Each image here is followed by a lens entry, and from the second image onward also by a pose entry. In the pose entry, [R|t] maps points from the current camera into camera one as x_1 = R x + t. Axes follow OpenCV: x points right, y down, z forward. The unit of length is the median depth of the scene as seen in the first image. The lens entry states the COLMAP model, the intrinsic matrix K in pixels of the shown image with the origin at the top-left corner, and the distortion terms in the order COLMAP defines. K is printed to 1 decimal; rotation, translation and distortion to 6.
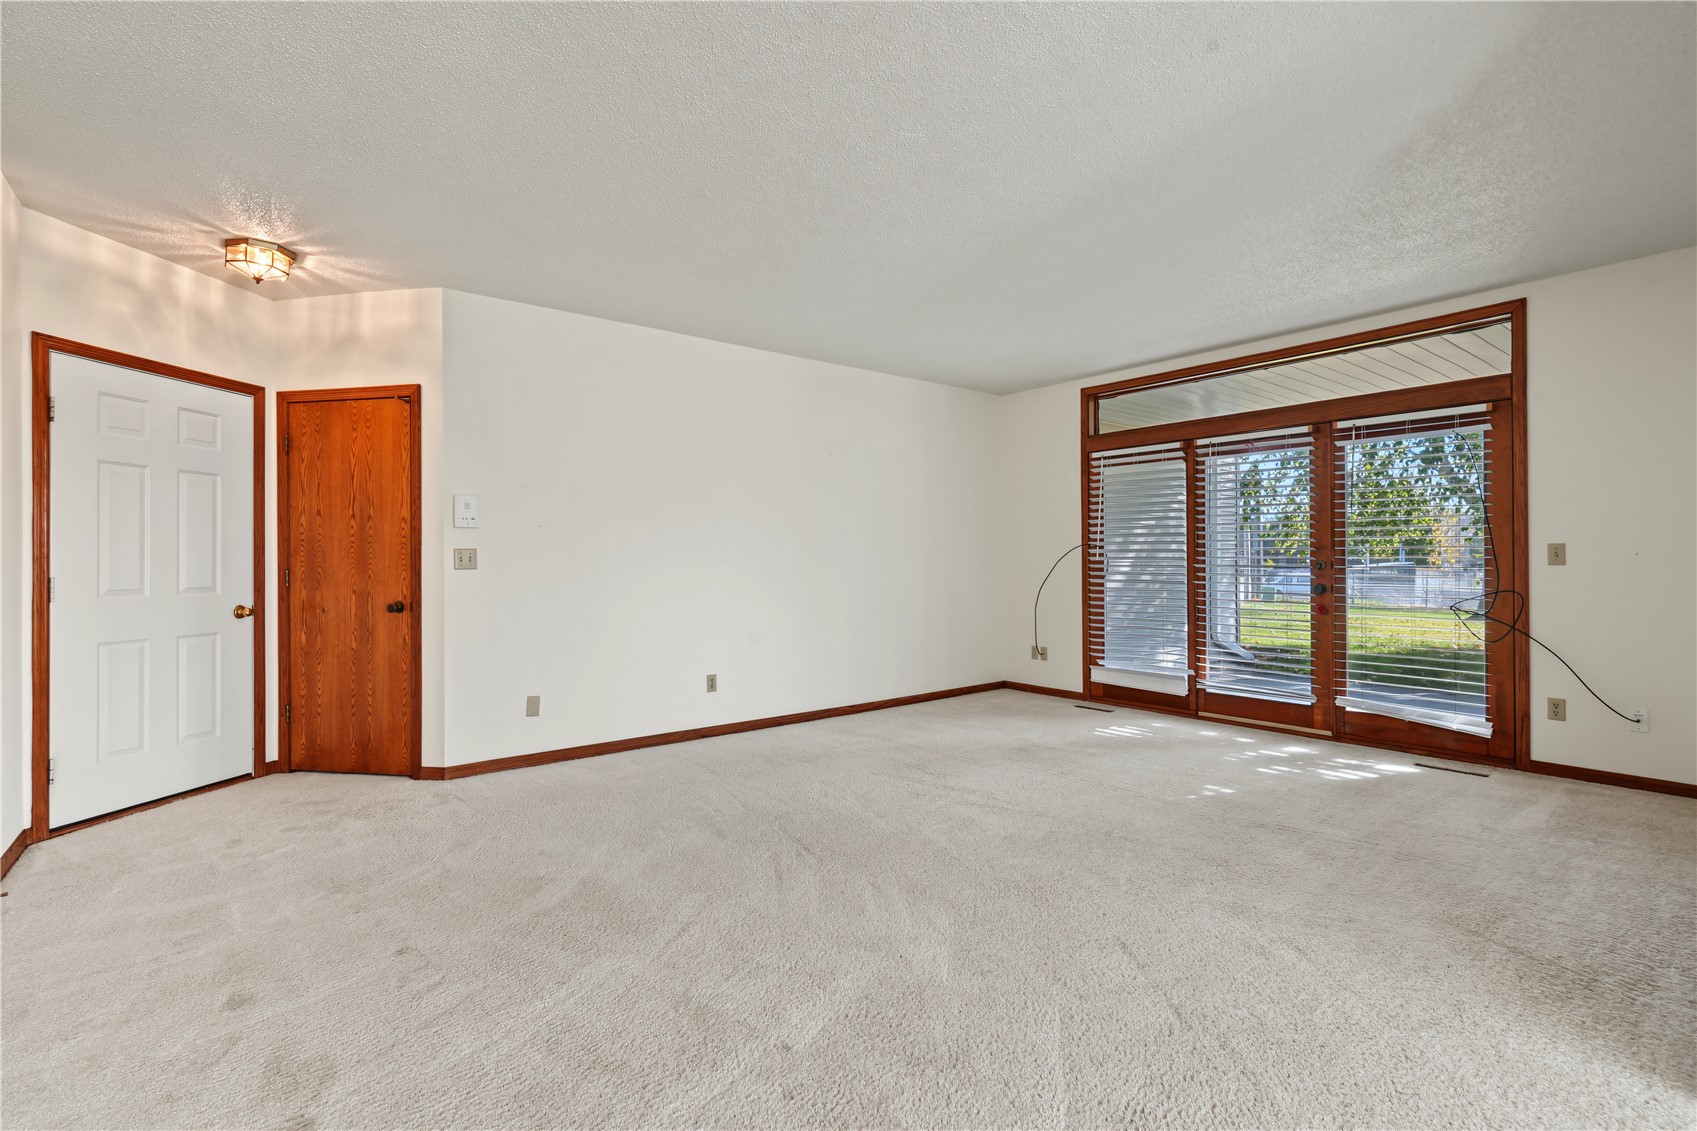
lens RADIAL K [[773.7, 0, 856.2], [0, 773.7, 556.5], [0, 0, 1]] dist [-0.005118, 0.001931]
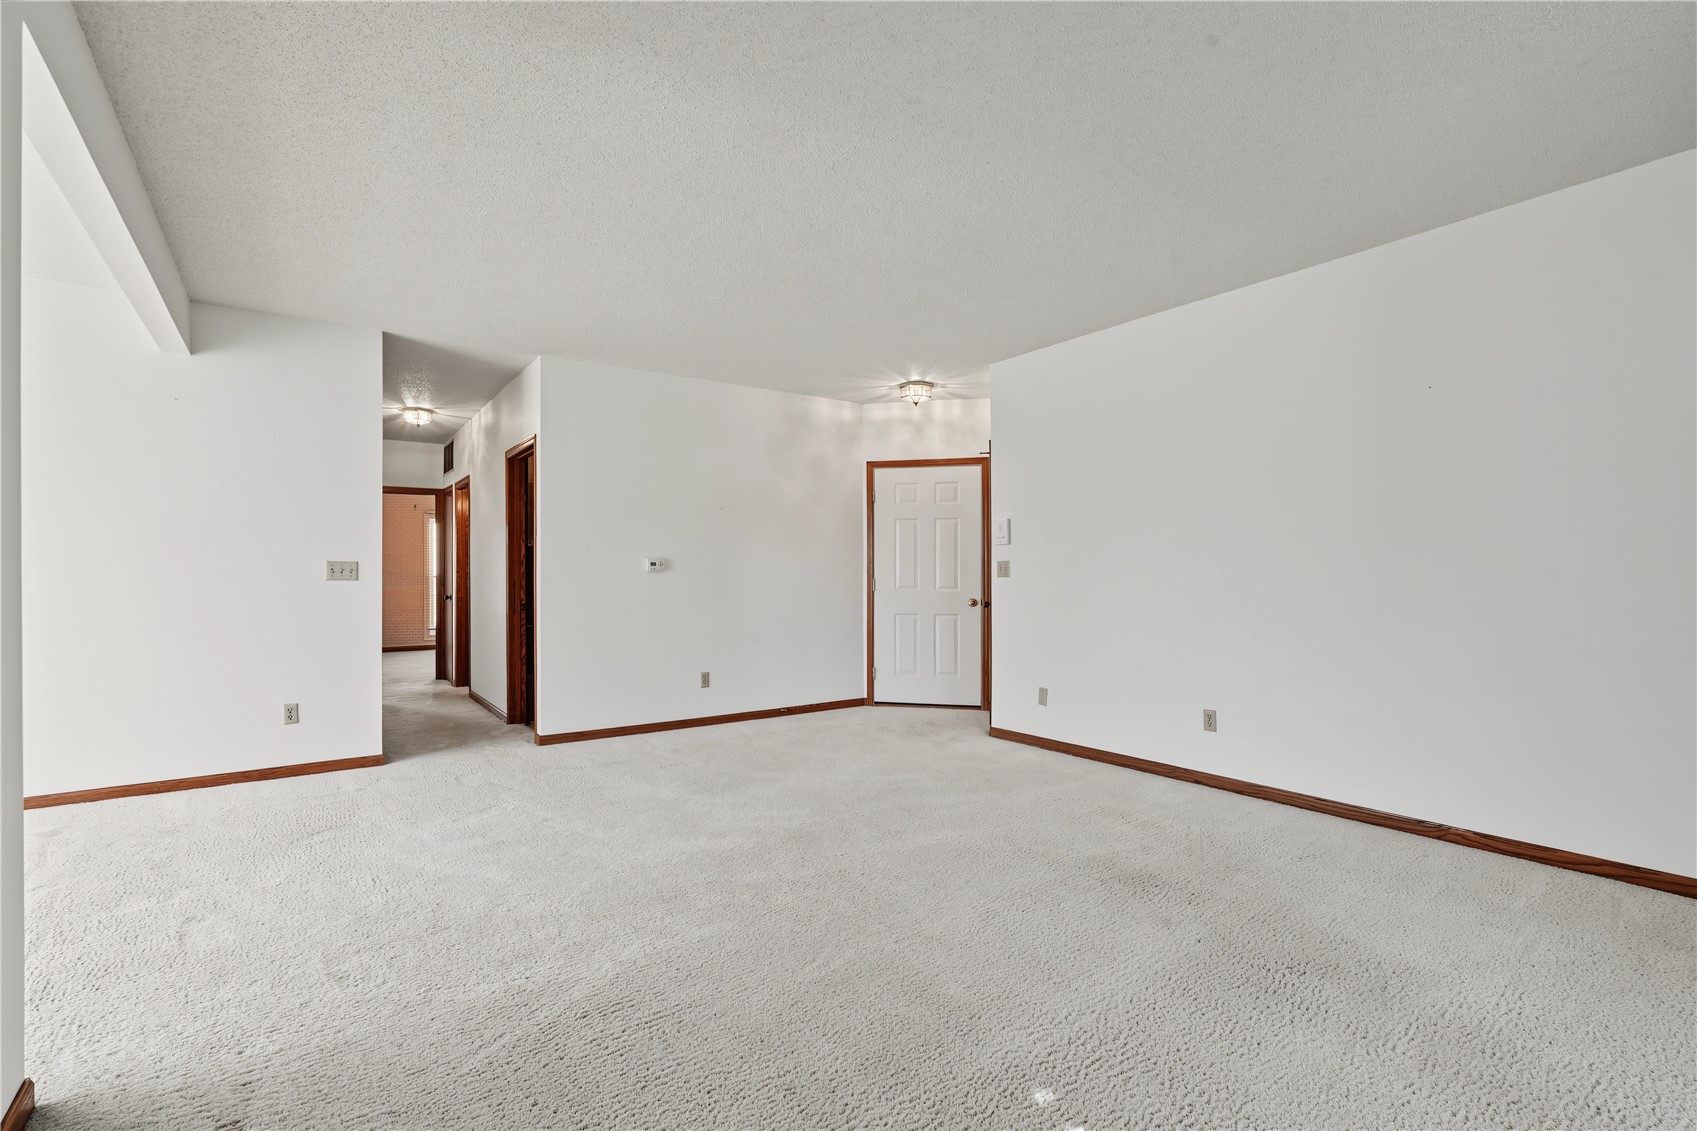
lens RADIAL K [[773.7, 0, 847.5], [0, 773.7, 567.8], [0, 0, 1]] dist [-0.005118, 0.001931]
pose [[-0.060821, -0.004837, -0.998137, 0.781142], [0.007294, 0.999959, -0.005291, 0.006207], [0.998122, -0.007602, -0.060783, 0.813511]]
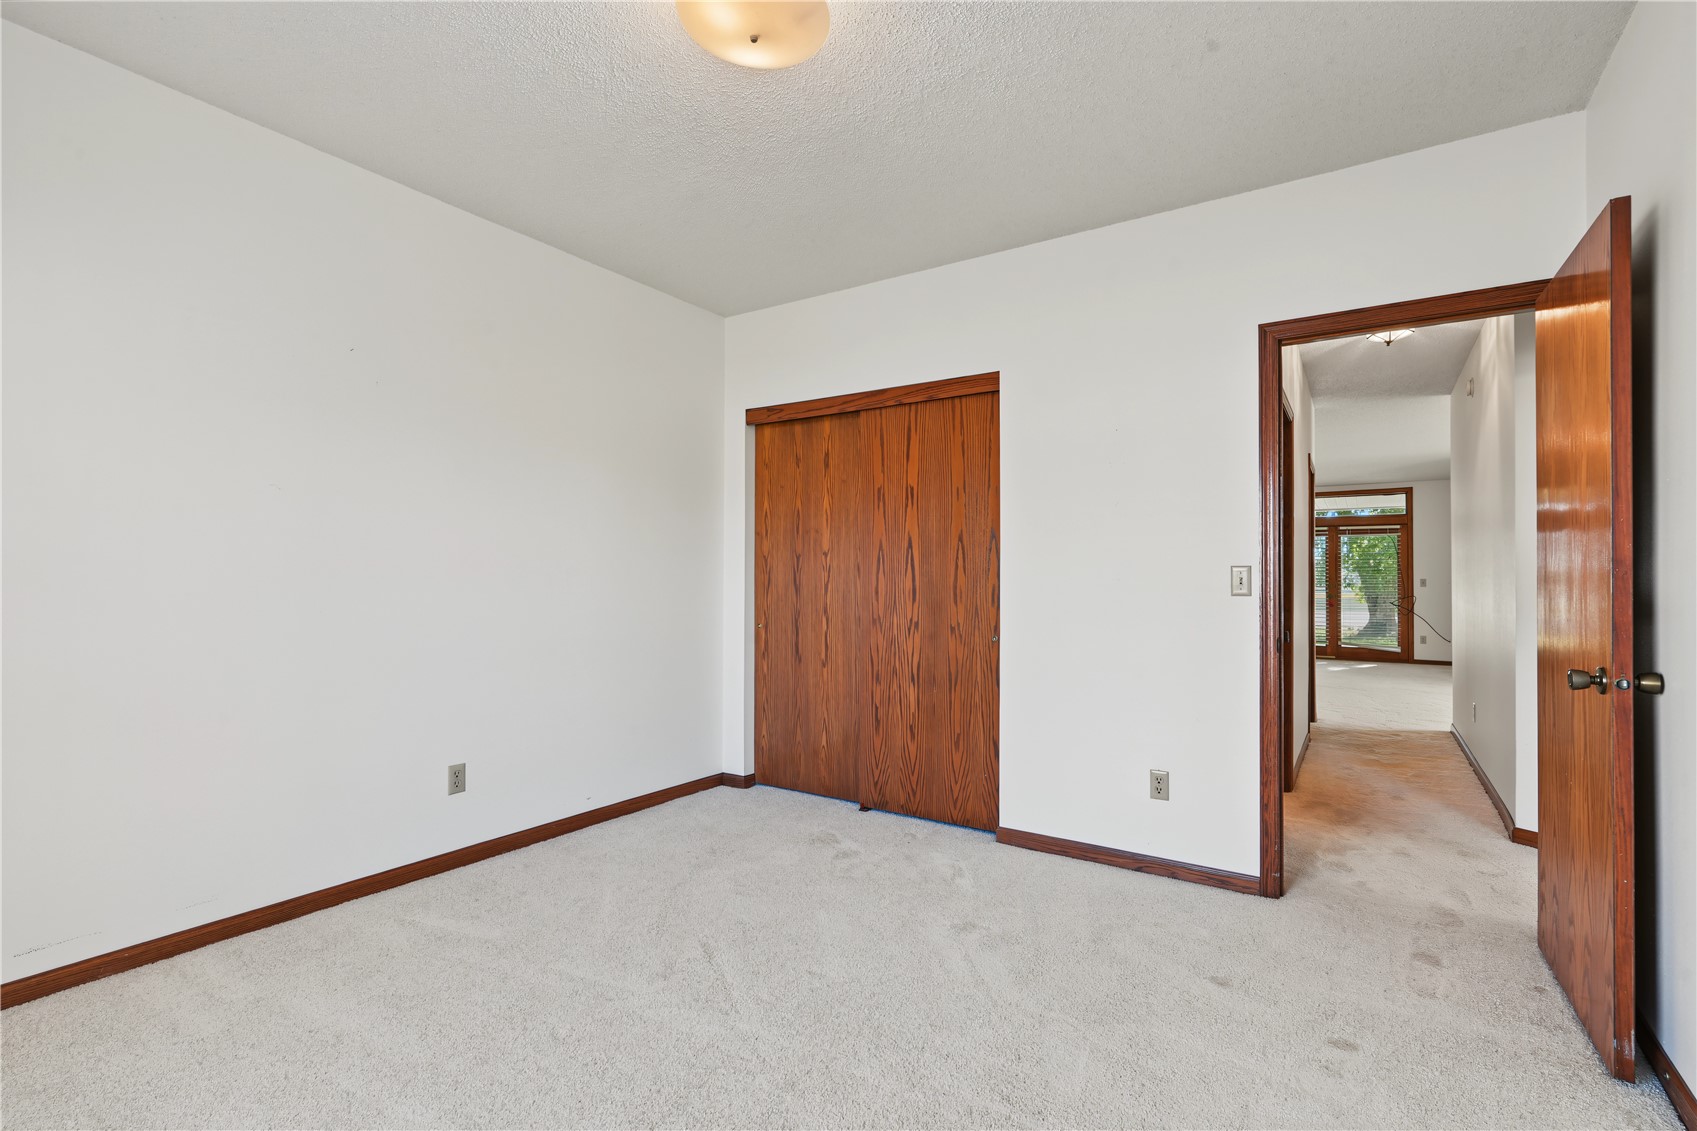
lens RADIAL K [[773.7, 0, 852.6], [0, 773.7, 569.2], [0, 0, 1]] dist [-0.005118, 0.001931]
pose [[0.952121, 0.007230, 0.305636, -1.749036], [-0.006068, 0.999970, -0.004754, -0.024663], [-0.305662, 0.002671, 0.952136, -0.929355]]
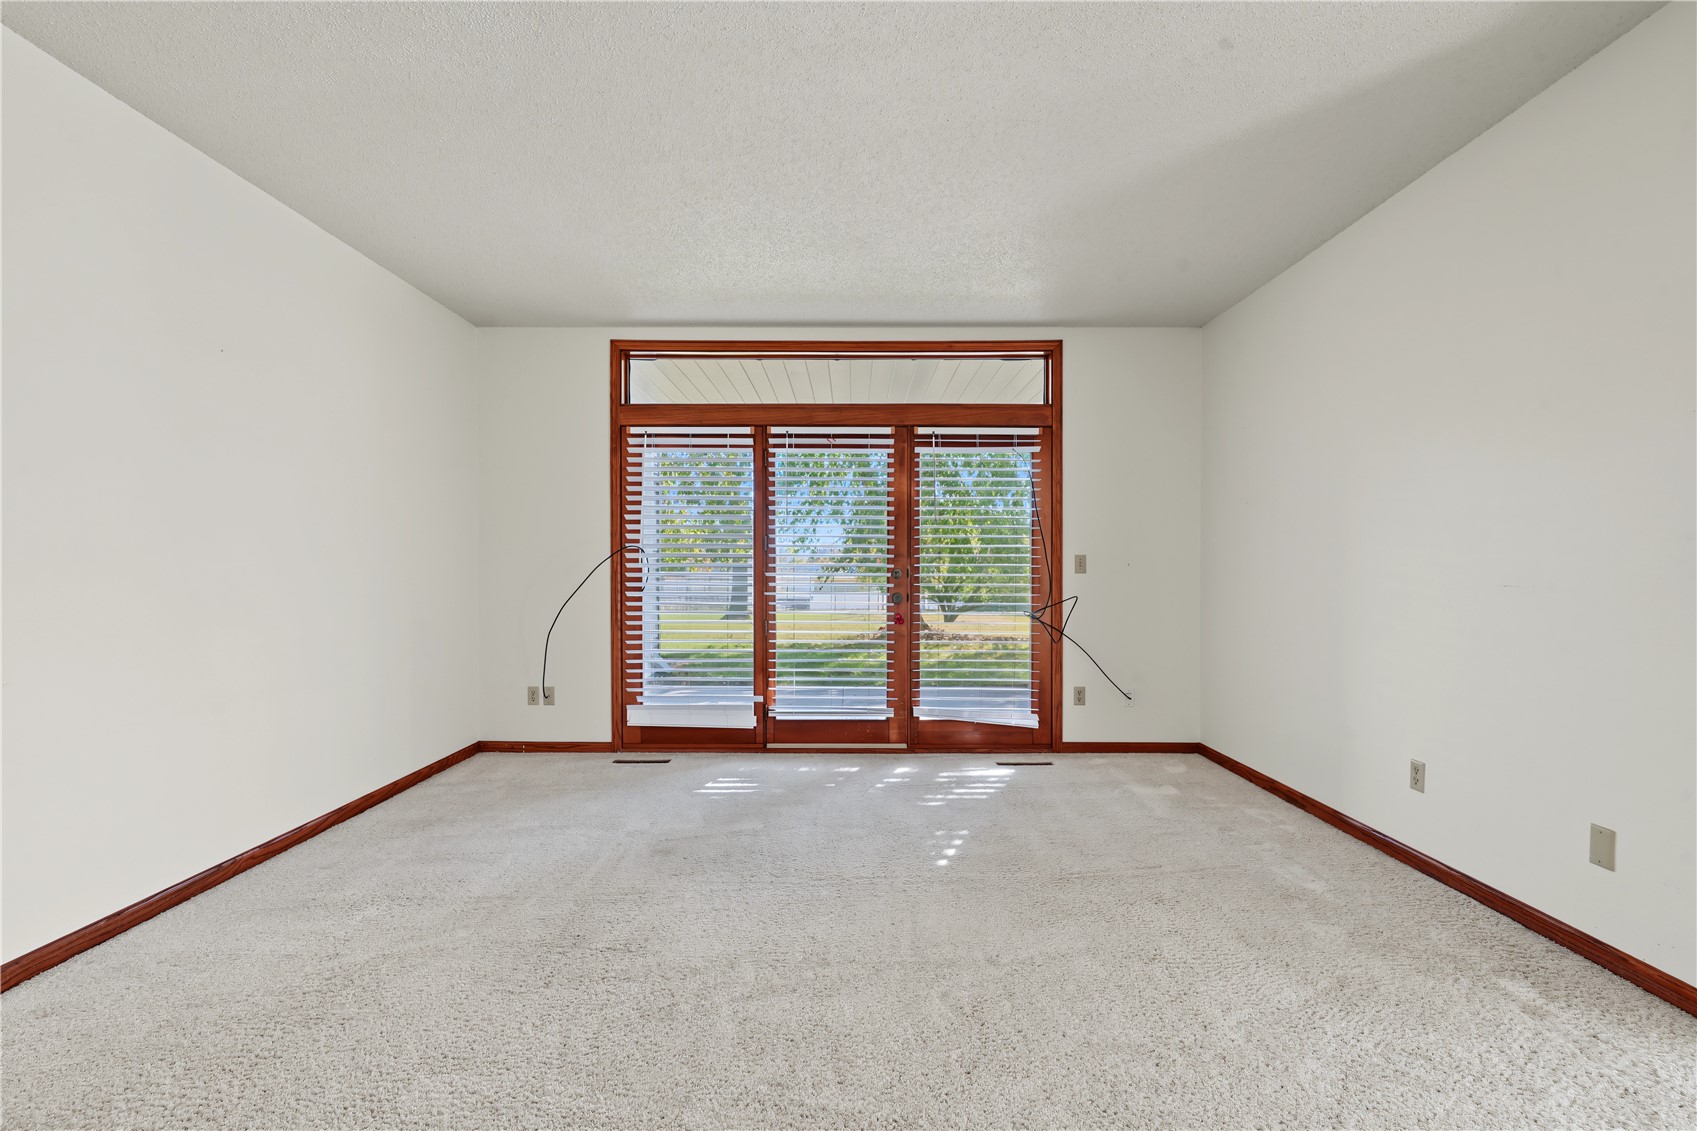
lens RADIAL K [[773.7, 0, 843.2], [0, 773.7, 572.7], [0, 0, 1]] dist [-0.005118, 0.001931]
pose [[0.631631, 0.000577, 0.775269, -0.221951], [-0.008126, 0.999950, 0.005876, 0.005851], [-0.775226, -0.010011, 0.631604, 0.508807]]
